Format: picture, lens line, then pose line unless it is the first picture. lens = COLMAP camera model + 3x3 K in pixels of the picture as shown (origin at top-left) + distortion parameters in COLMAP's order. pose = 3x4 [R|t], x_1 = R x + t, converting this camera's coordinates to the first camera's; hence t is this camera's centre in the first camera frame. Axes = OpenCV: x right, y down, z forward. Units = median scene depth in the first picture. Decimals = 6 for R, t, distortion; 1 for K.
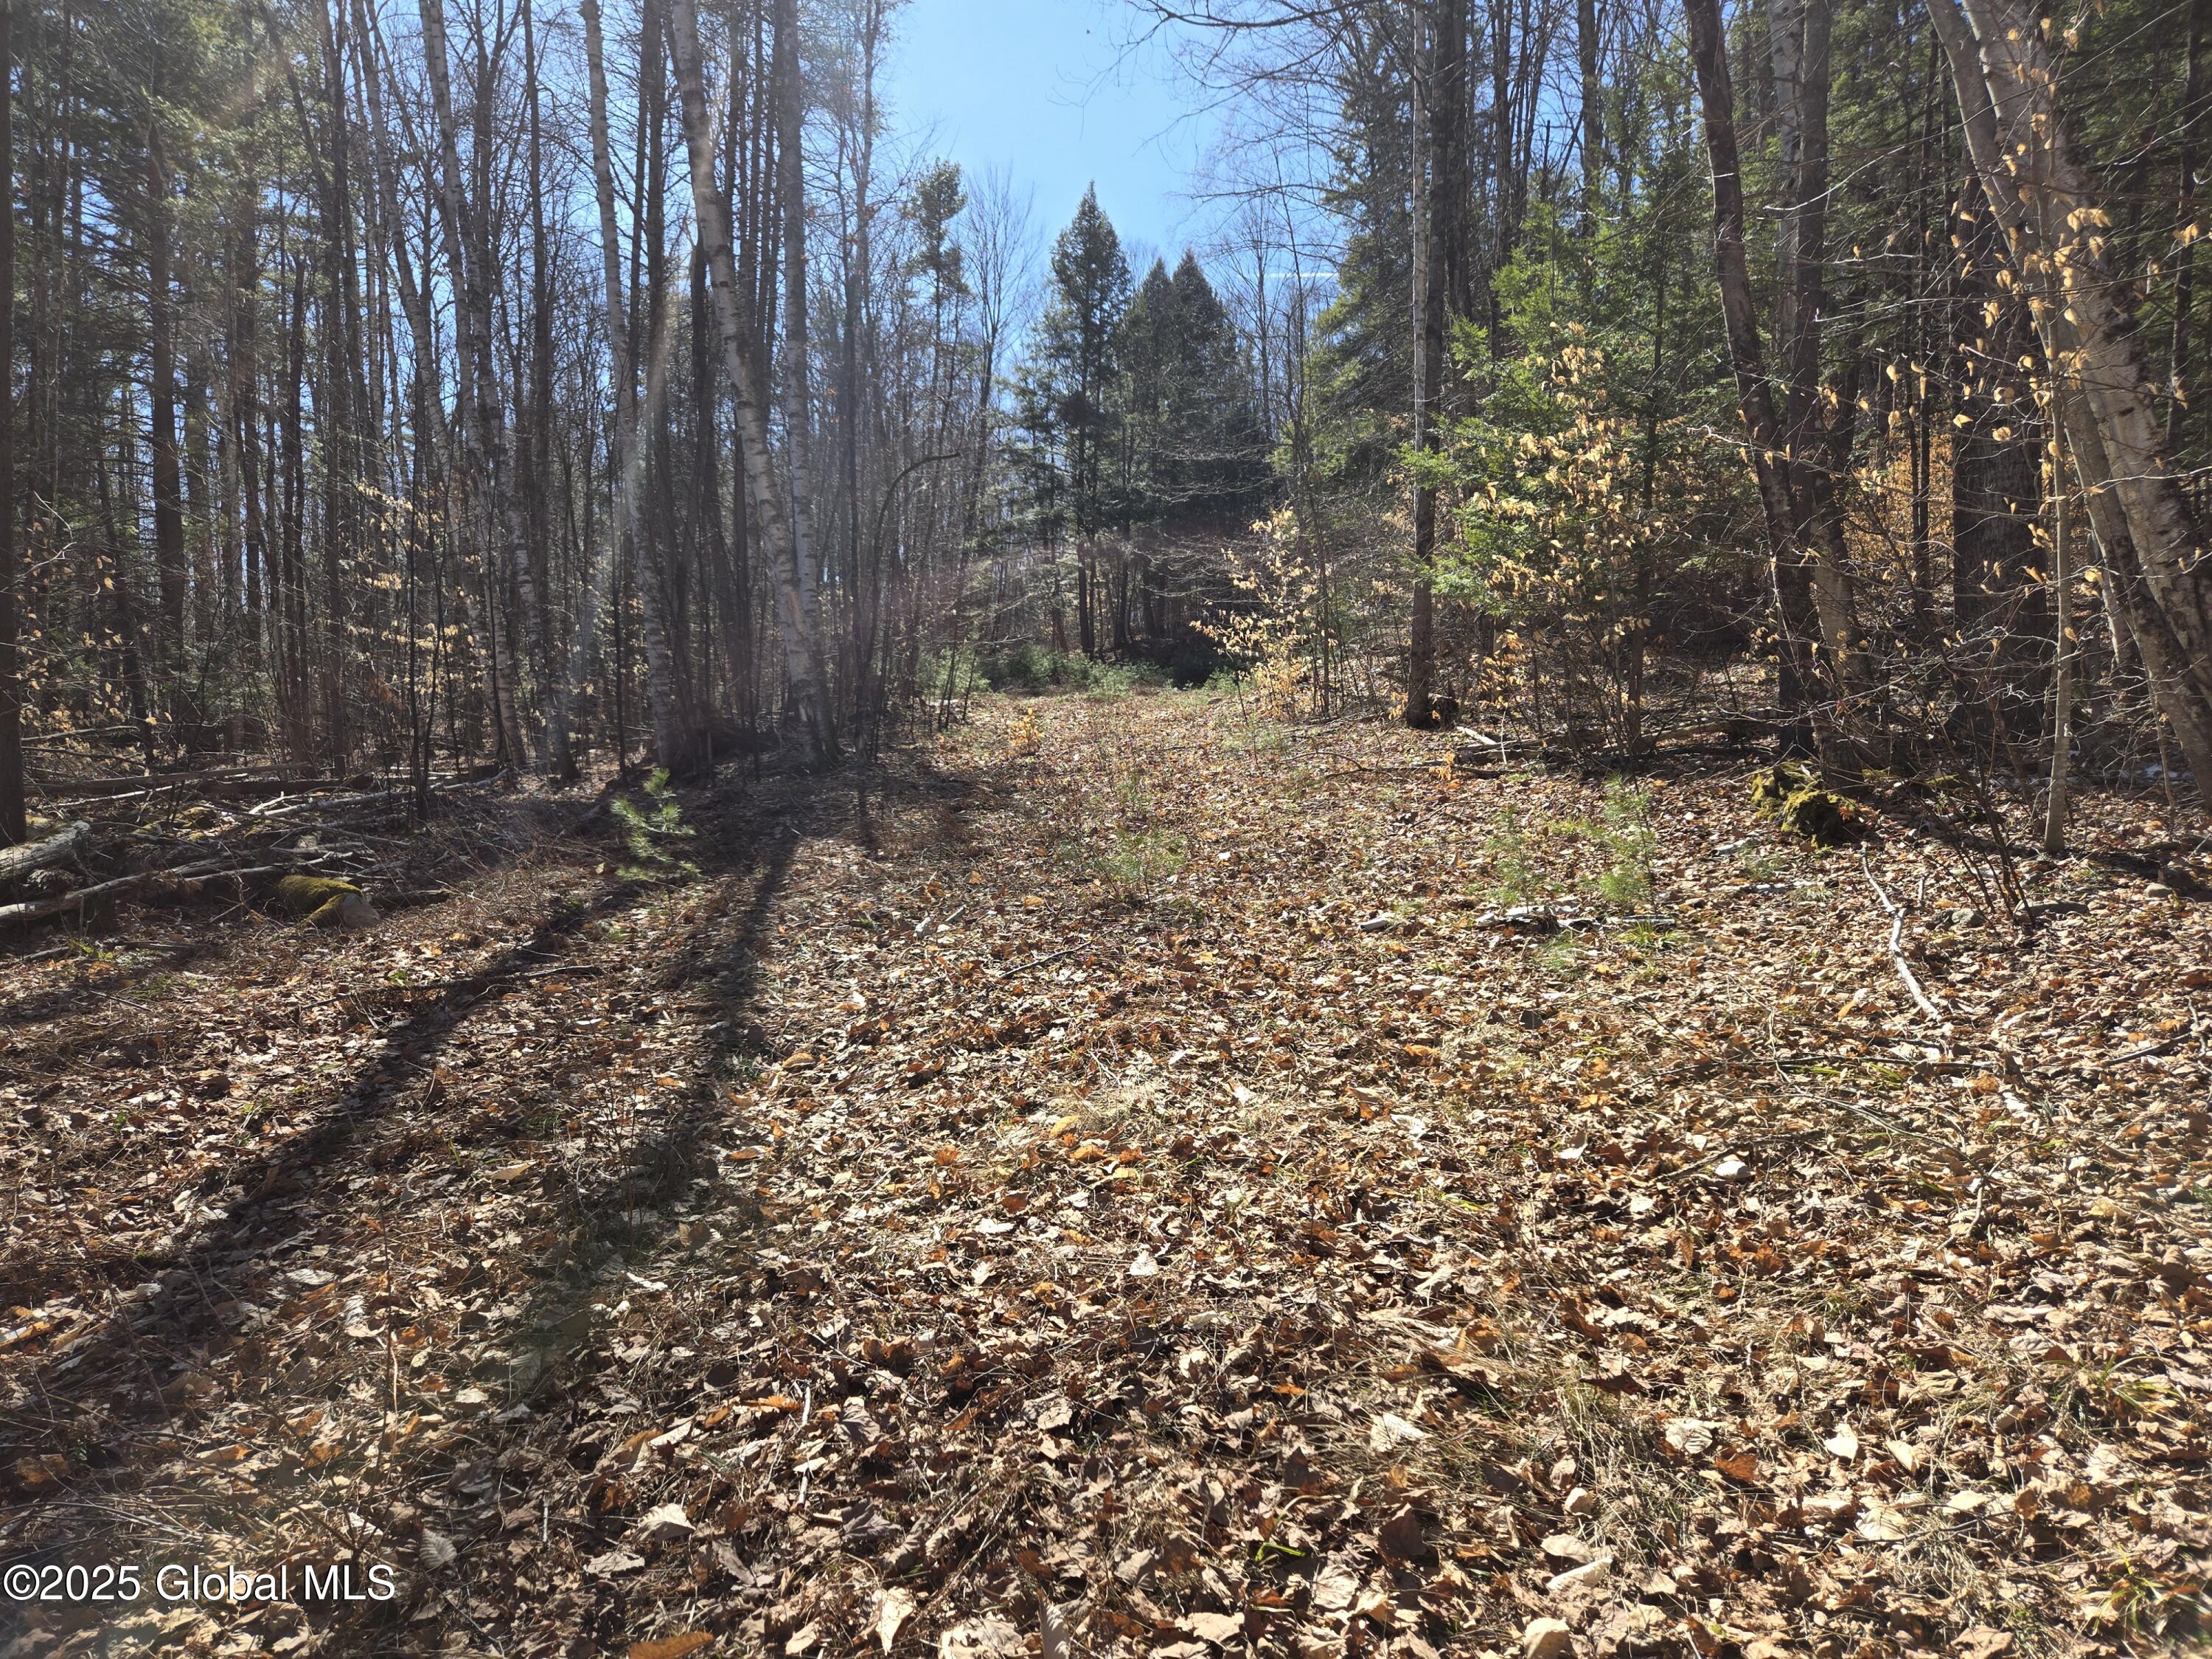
lens RADIAL K [[1474.7, 0, 1104.0], [0, 1474.7, 834.2], [0, 0, 1]] dist [0.042317, -0.000538]
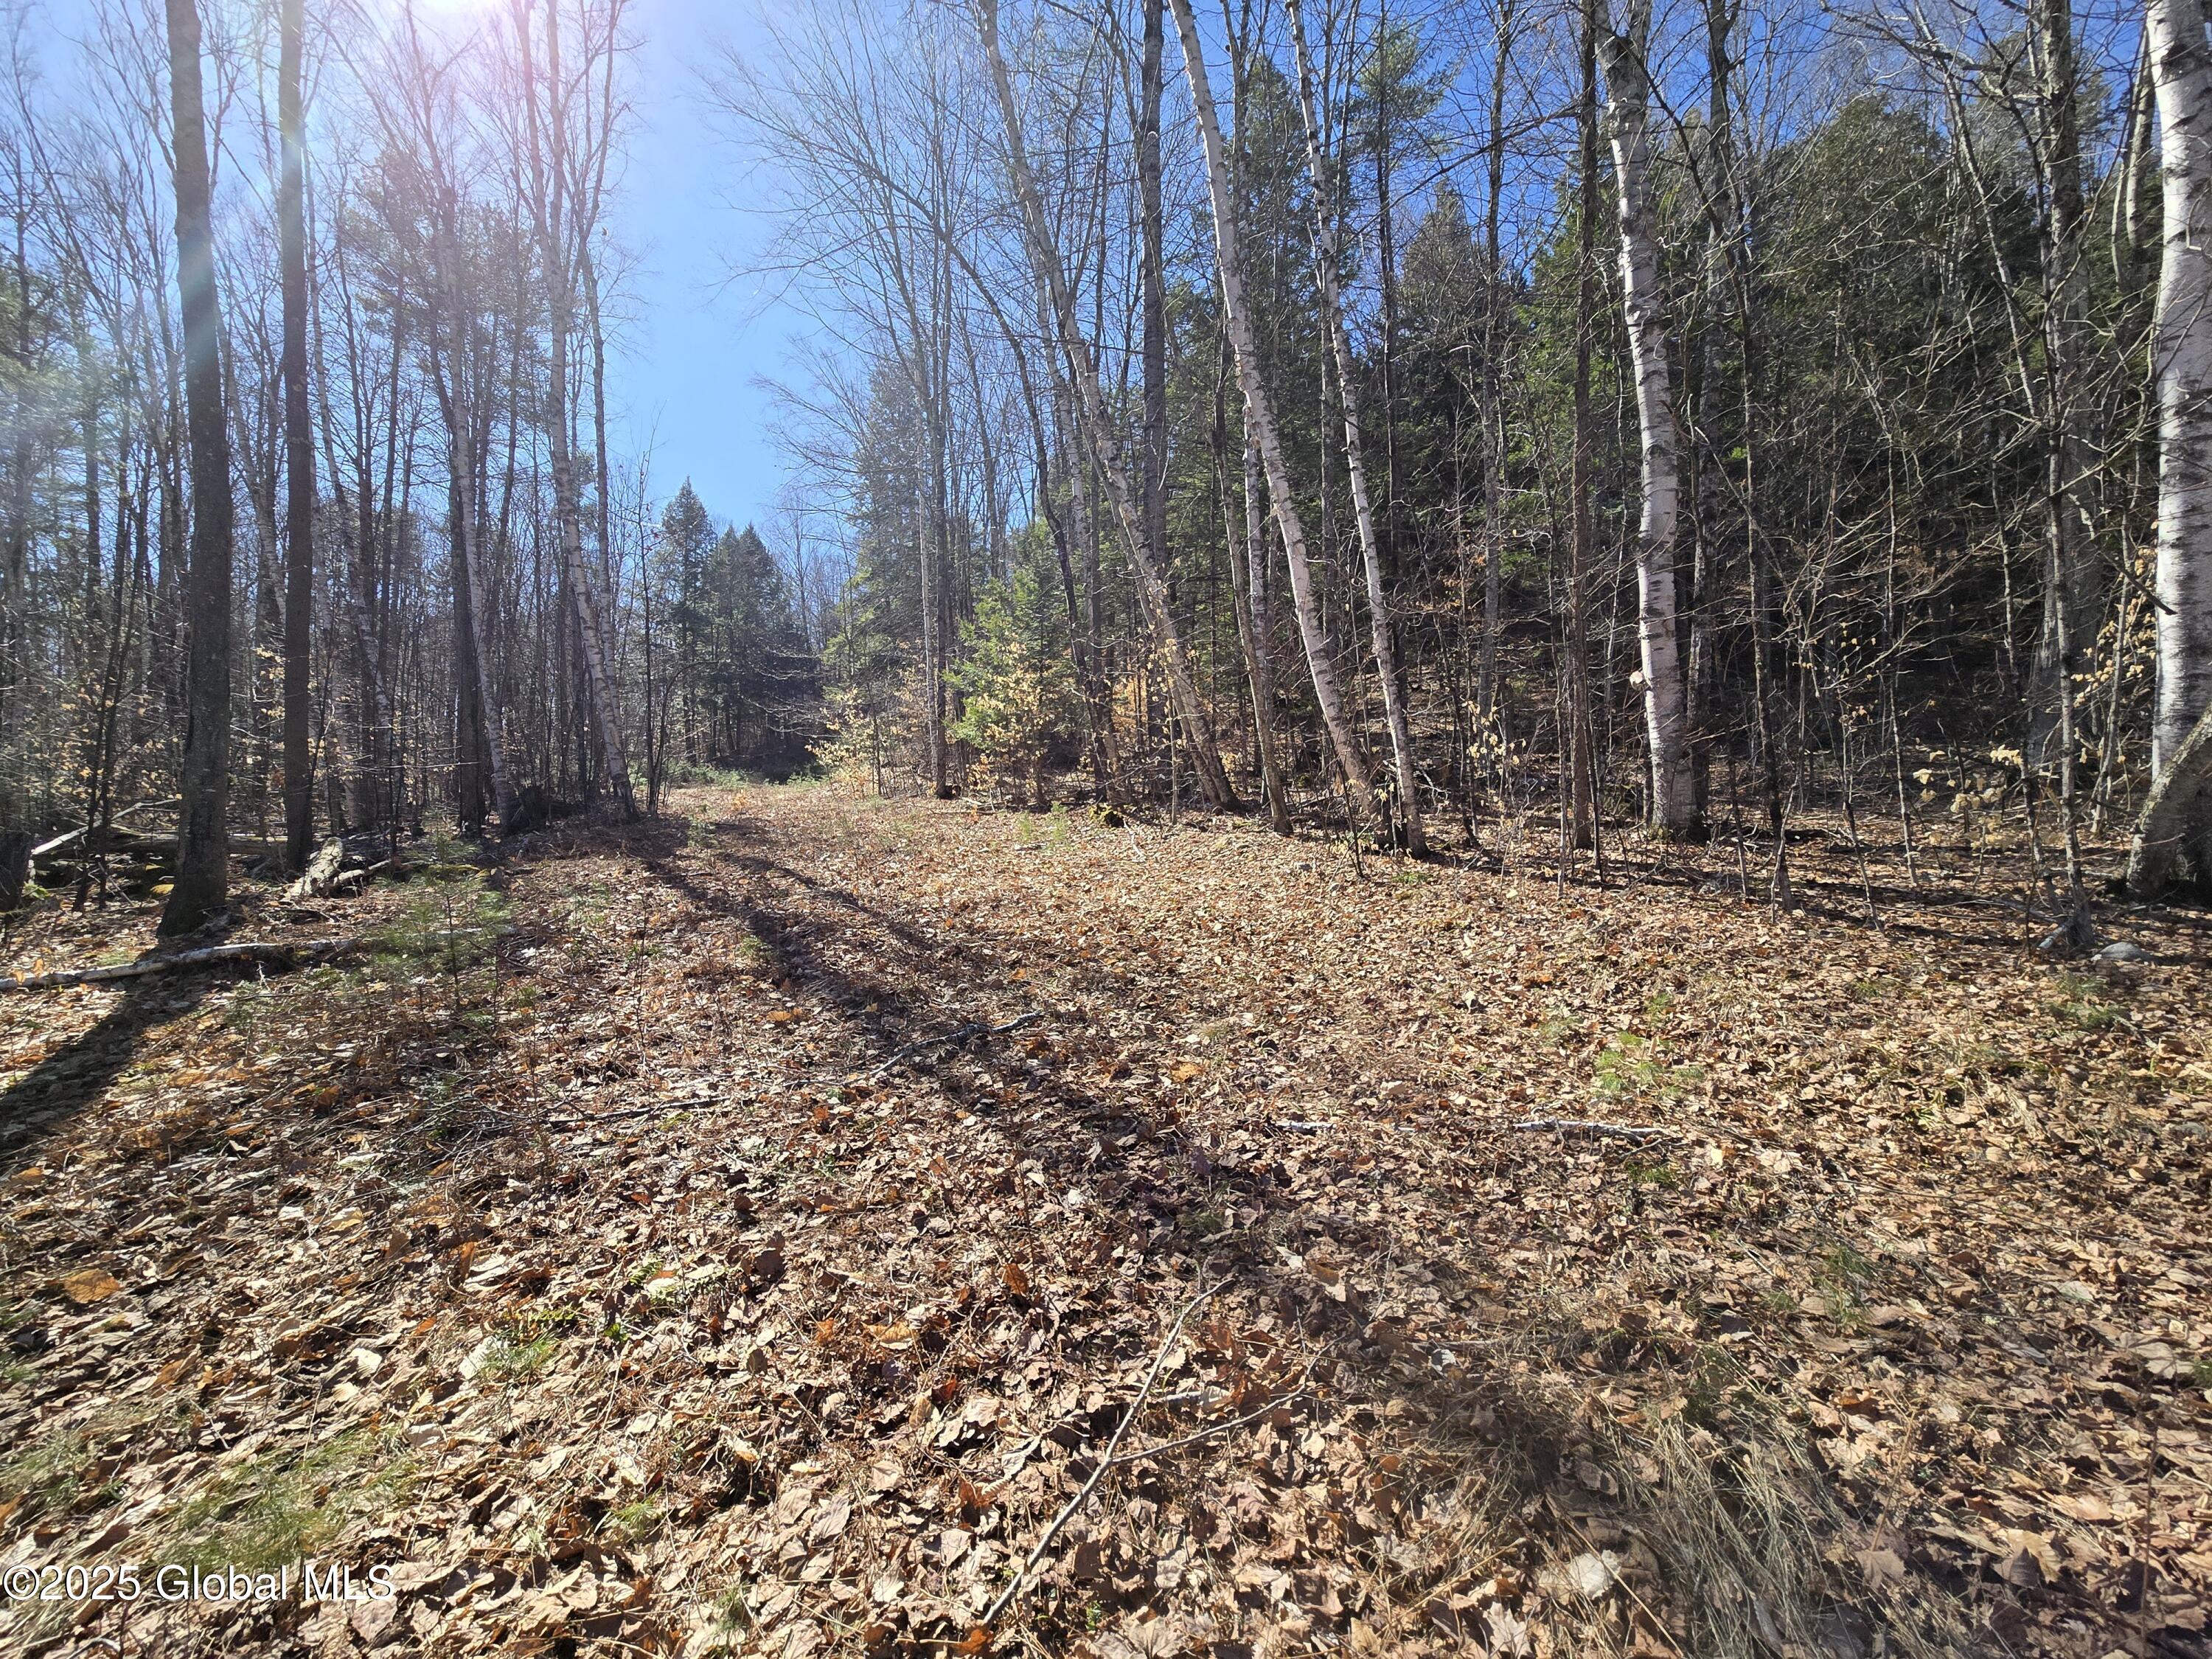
lens RADIAL K [[905.7, 0, 1107.3], [0, 905.7, 827.7], [0, 0, 1]] dist [-0.004123, 0.002551]
pose [[0.899363, -0.017671, 0.436845, -0.098087], [0.041540, 0.998116, -0.045147, 0.027112], [-0.435224, 0.058750, 0.898403, -0.192055]]
